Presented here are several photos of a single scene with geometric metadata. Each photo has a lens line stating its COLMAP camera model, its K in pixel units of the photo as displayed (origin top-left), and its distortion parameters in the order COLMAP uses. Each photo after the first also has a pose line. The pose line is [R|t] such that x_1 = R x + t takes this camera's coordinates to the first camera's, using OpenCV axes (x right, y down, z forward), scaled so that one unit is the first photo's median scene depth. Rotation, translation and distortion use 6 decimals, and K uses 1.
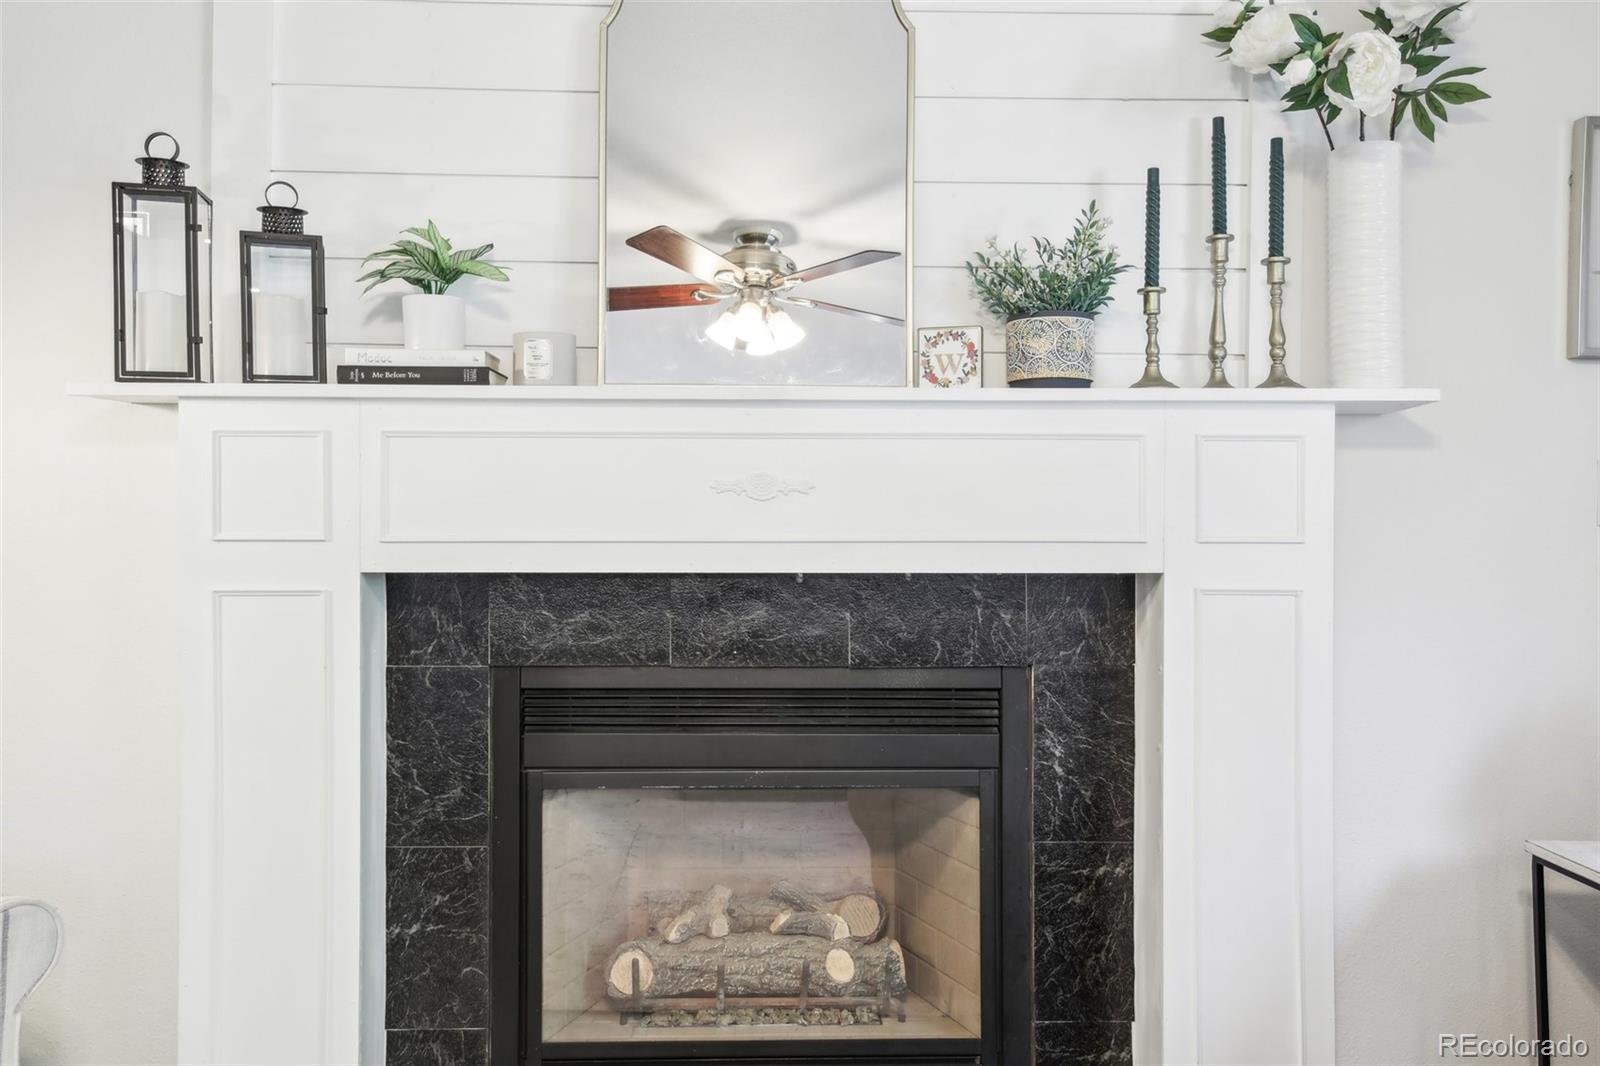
lens RADIAL K [[1334.7, 0, 801.6], [0, 1334.7, 523.3], [0, 0, 1]] dist [0.049015, -0.000181]
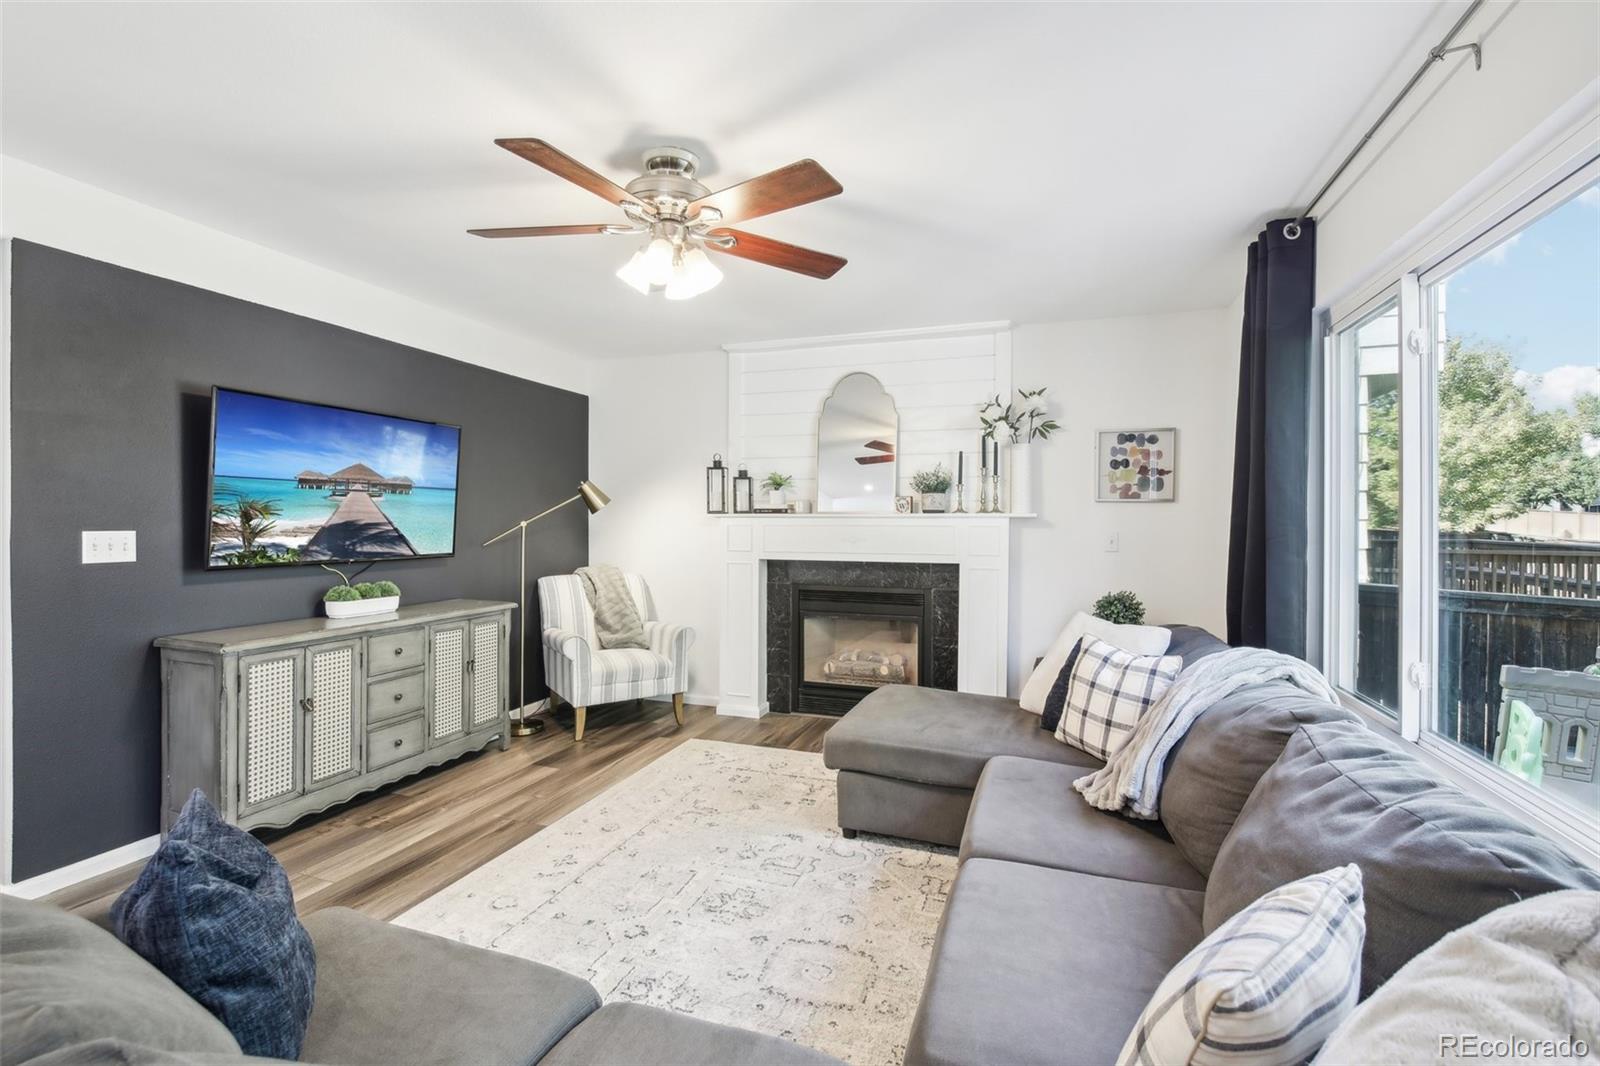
lens RADIAL K [[719.3, 0, 796.1], [0, 719.3, 530.7], [0, 0, 1]] dist [-0.001050, -0.000044]
pose [[0.929586, 0.004997, -0.368572, 0.556374], [-0.002938, 0.999977, 0.006147, -0.061390], [0.368595, -0.004631, 0.929579, -0.949422]]
